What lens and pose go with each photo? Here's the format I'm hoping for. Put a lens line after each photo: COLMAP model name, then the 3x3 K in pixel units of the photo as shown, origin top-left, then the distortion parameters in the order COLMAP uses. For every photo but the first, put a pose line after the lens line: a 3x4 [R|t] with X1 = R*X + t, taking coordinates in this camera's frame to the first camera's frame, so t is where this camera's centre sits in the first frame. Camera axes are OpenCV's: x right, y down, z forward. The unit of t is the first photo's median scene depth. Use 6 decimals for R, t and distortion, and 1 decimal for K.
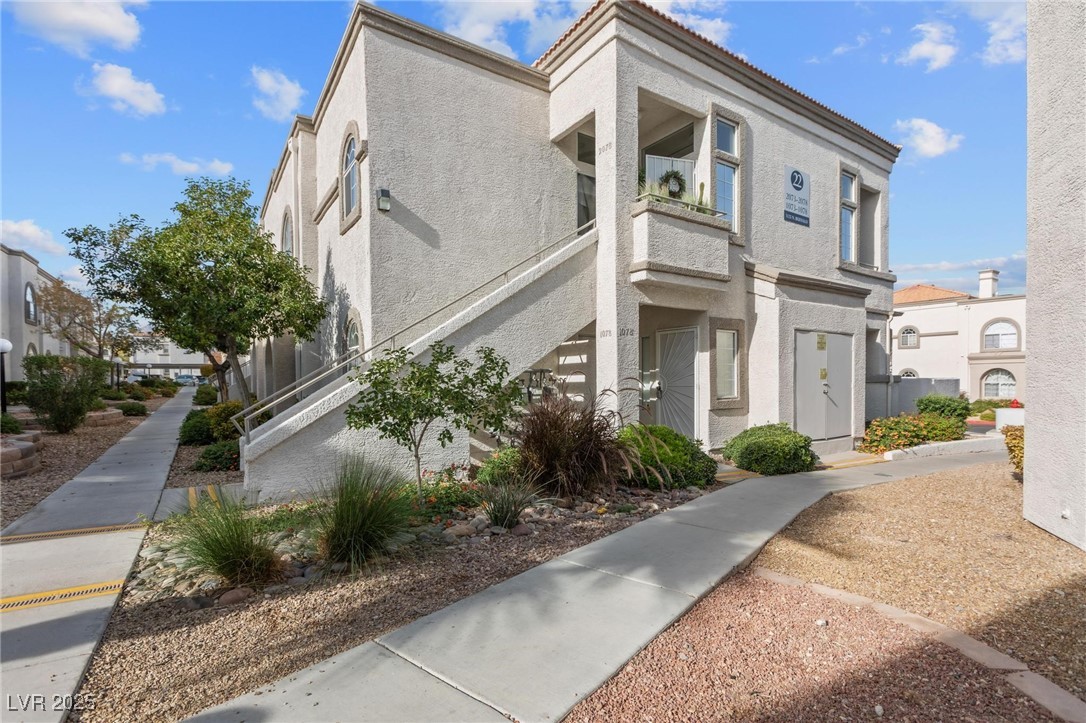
lens RADIAL K [[502.1, 0, 516.8], [0, 502.1, 385.3], [0, 0, 1]] dist [-0.007199, -0.000244]
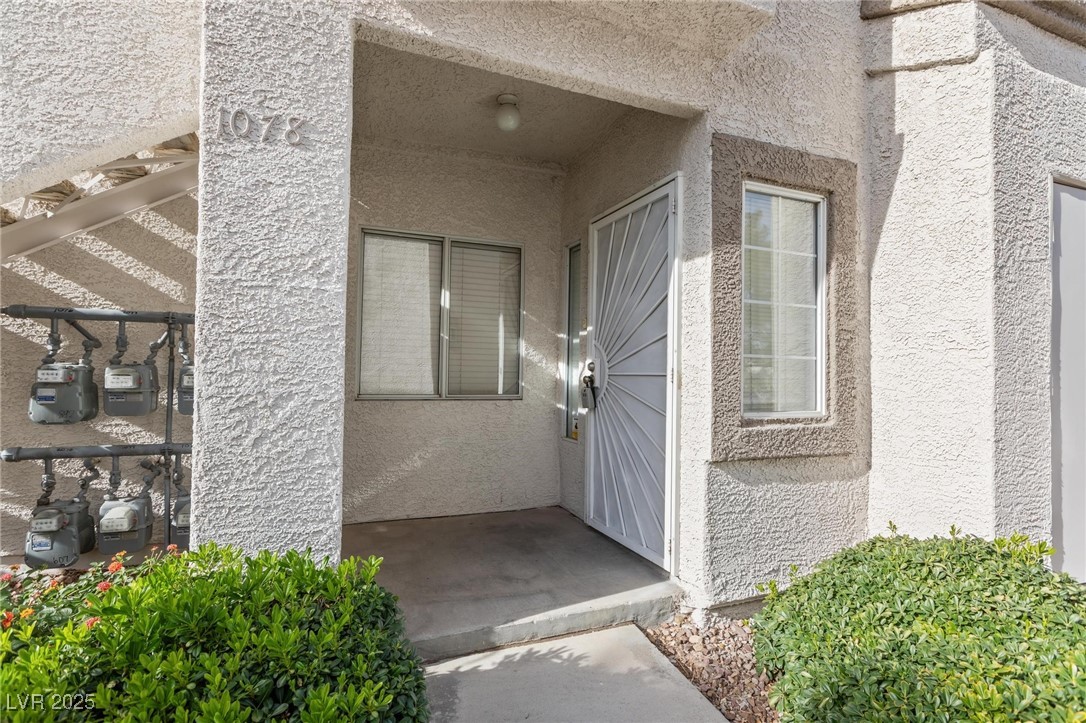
lens RADIAL K [[502.1, 0, 534.7], [0, 502.1, 364.4], [0, 0, 1]] dist [-0.007199, -0.000244]
pose [[0.981678, 0.017915, -0.189702, 3.131362], [-0.023130, 0.999412, -0.025314, 0.039020], [0.189136, 0.029238, 0.981515, 6.496563]]
